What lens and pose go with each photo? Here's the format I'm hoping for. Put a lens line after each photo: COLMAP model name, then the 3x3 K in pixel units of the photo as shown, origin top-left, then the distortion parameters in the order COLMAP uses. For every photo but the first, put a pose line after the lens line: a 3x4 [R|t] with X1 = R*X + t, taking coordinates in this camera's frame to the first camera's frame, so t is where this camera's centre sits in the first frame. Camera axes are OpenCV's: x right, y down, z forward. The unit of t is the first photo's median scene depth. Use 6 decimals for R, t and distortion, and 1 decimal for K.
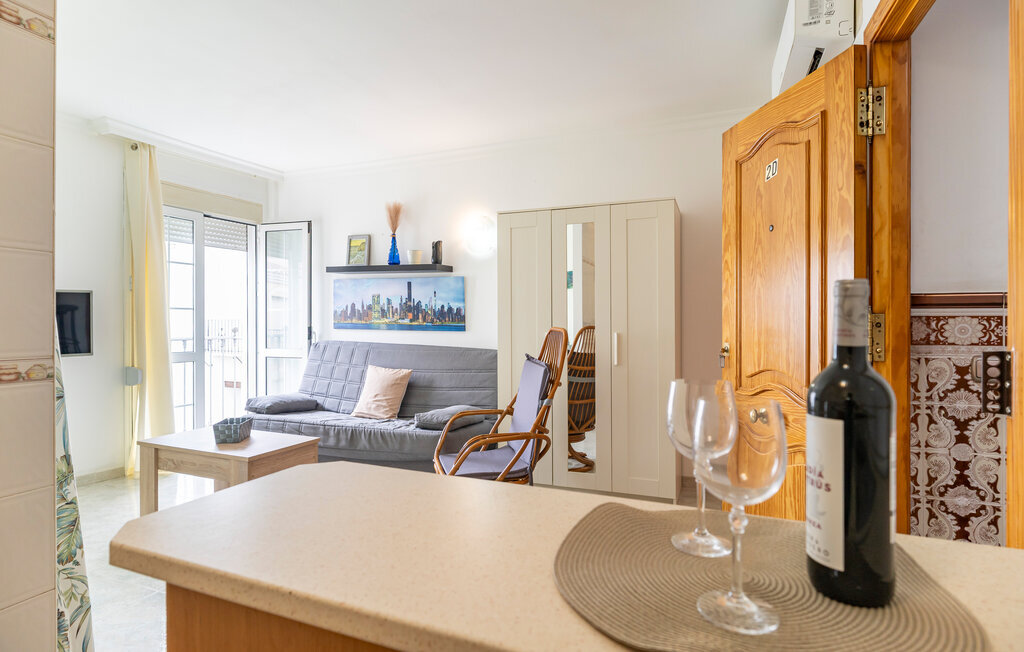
lens RADIAL K [[533.9, 0, 508.4], [0, 533.9, 324.3], [0, 0, 1]] dist [-0.009254, 0.004308]
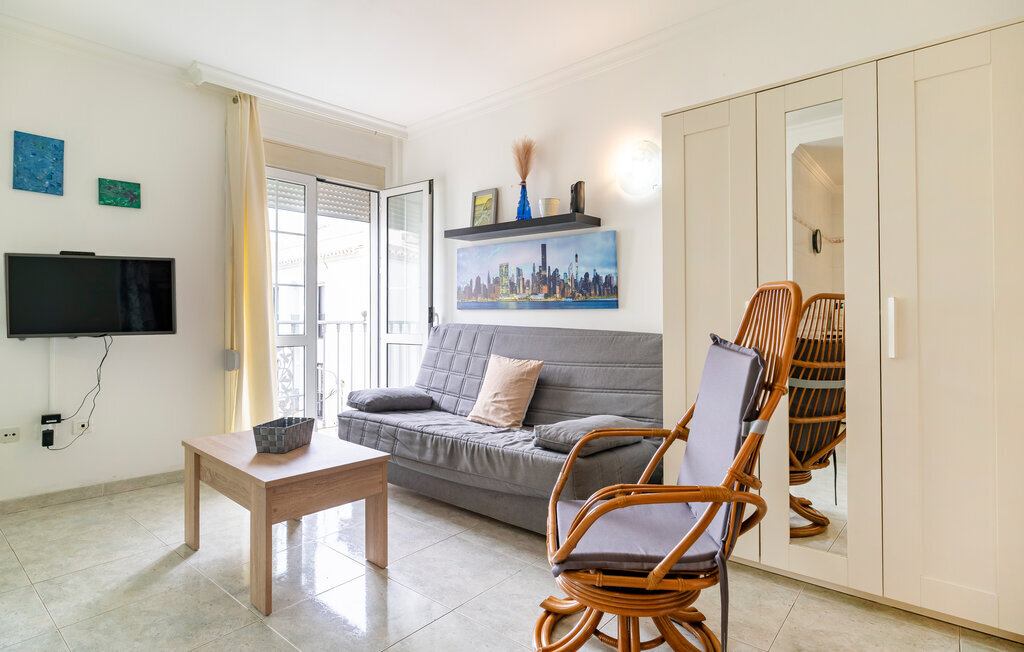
lens RADIAL K [[533.9, 0, 512.9], [0, 533.9, 316.7], [0, 0, 1]] dist [-0.009254, 0.004308]
pose [[0.950393, -0.000801, -0.311051, 0.006344], [-0.002278, 0.999952, -0.009535, 0.030345], [0.311044, 0.009771, 0.950345, 0.284215]]
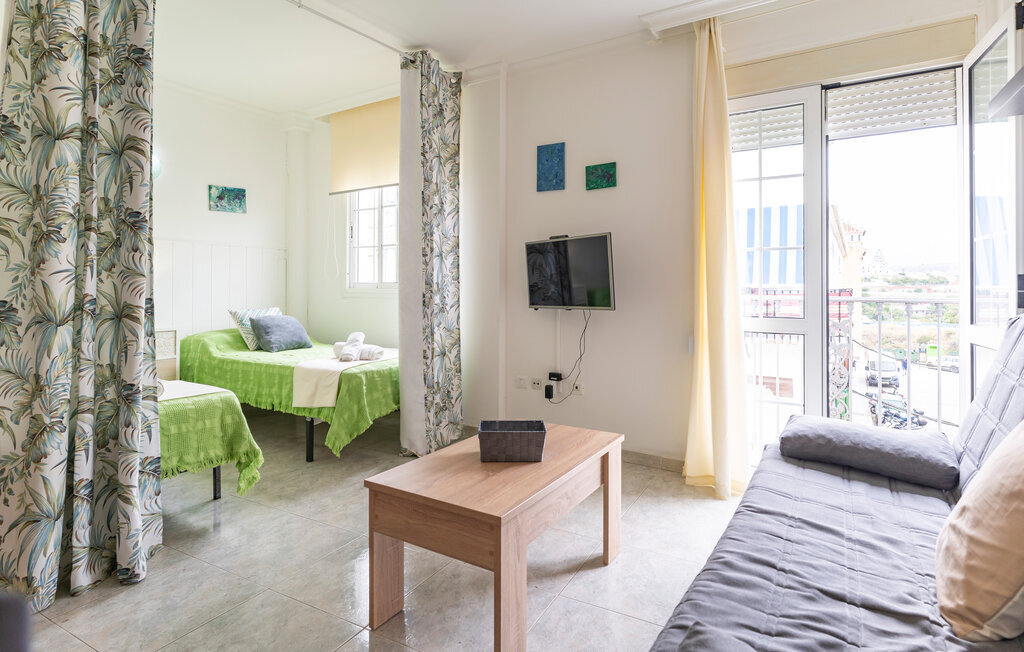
lens RADIAL K [[533.9, 0, 495.0], [0, 533.9, 282.5], [0, 0, 1]] dist [-0.009254, 0.004308]
pose [[-0.129080, -0.004767, -0.991623, 0.059686], [-0.006286, 0.999972, -0.003989, 0.015182], [0.991614, 0.005718, -0.129106, 0.753751]]
